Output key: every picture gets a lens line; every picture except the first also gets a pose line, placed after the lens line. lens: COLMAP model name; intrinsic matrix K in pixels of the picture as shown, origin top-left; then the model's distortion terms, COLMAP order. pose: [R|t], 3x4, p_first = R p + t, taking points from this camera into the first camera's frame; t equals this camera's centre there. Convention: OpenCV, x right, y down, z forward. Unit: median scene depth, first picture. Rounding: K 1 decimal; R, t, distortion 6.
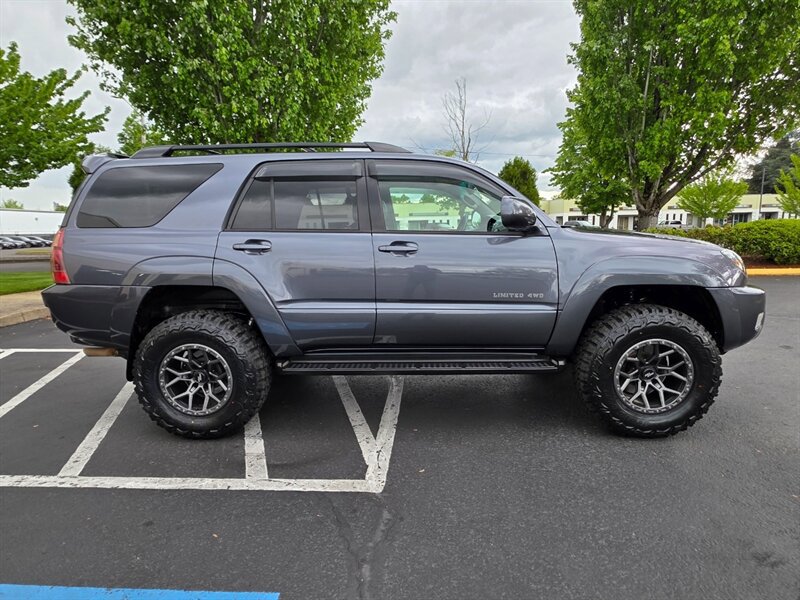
lens RADIAL K [[487.9, 0, 394.5], [0, 487.9, 301.6], [0, 0, 1]] dist [0.000402, 0.004340]
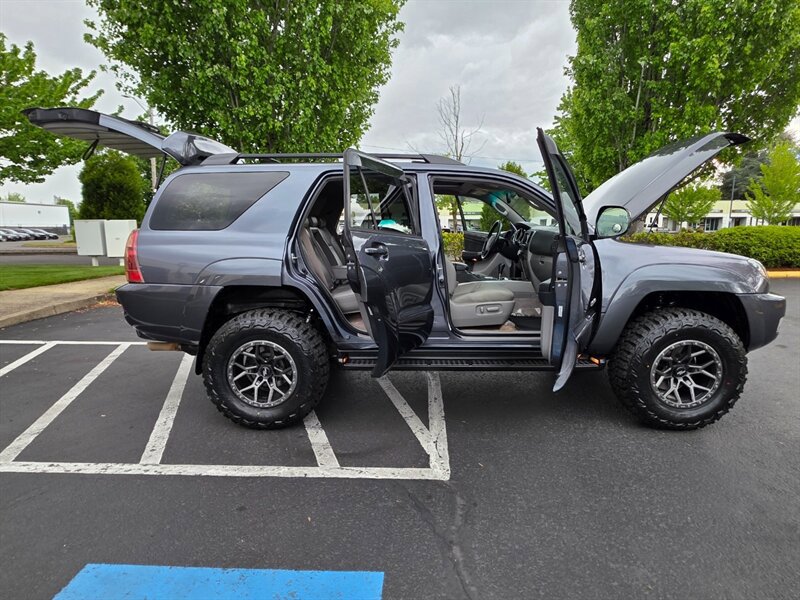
lens RADIAL K [[465.0, 0, 402.0], [0, 465.0, 297.4], [0, 0, 1]] dist [0.003269, 0.000351]
pose [[0.999579, 0.011852, 0.026492, -0.131621], [-0.011871, 0.999929, 0.000539, -0.011421], [-0.026484, -0.000853, 0.999649, -0.024965]]
